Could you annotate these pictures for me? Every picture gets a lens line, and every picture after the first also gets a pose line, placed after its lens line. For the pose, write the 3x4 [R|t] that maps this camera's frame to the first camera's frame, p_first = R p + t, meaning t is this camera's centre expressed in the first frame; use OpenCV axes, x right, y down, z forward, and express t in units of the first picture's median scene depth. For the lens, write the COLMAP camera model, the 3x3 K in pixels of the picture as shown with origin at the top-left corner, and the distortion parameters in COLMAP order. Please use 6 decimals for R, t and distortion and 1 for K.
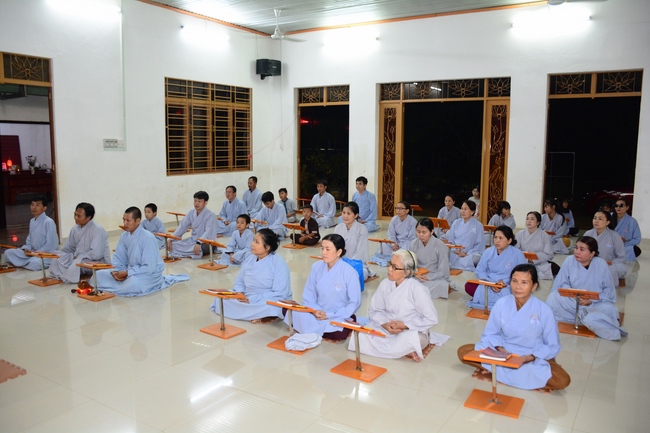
lens RADIAL K [[564.4, 0, 325.0], [0, 564.4, 216.5], [0, 0, 1]] dist [-0.069779, 0.004333]
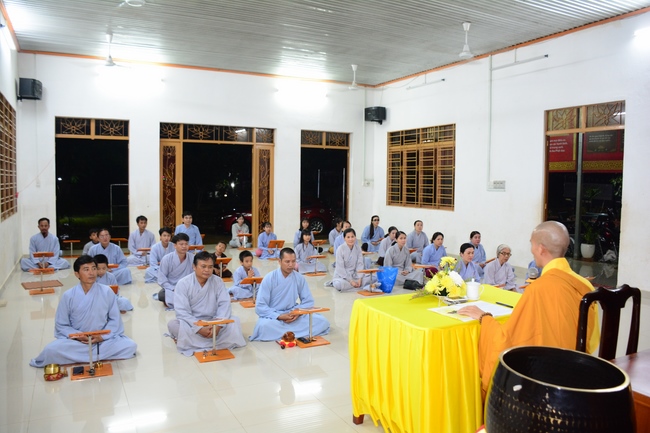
lens RADIAL K [[508.3, 0, 325.0], [0, 508.3, 216.5], [0, 0, 1]] dist [-0.141536, 0.091496]
pose [[0.487747, -0.056716, 0.871141, -0.576423], [0.103841, 0.994572, 0.006612, -0.036206], [-0.866787, 0.087235, 0.490989, 0.293792]]
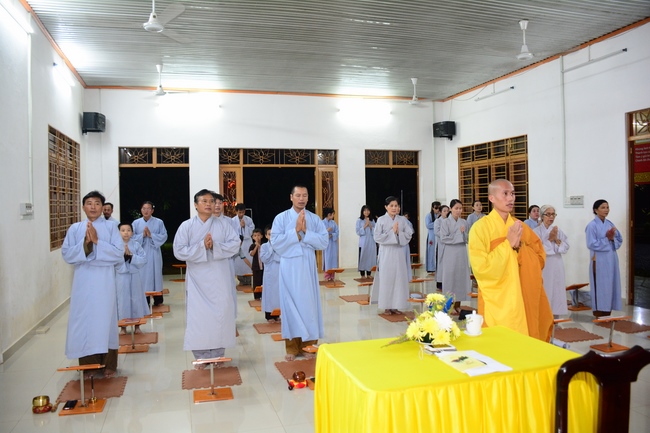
lens RADIAL K [[508.3, 0, 325.0], [0, 508.3, 216.5], [0, 0, 1]] dist [-0.141536, 0.091496]
pose [[0.649102, -0.033058, 0.759983, -0.498433], [0.118748, 0.991211, -0.058307, -0.031674], [-0.751376, 0.128093, 0.647322, 0.259341]]
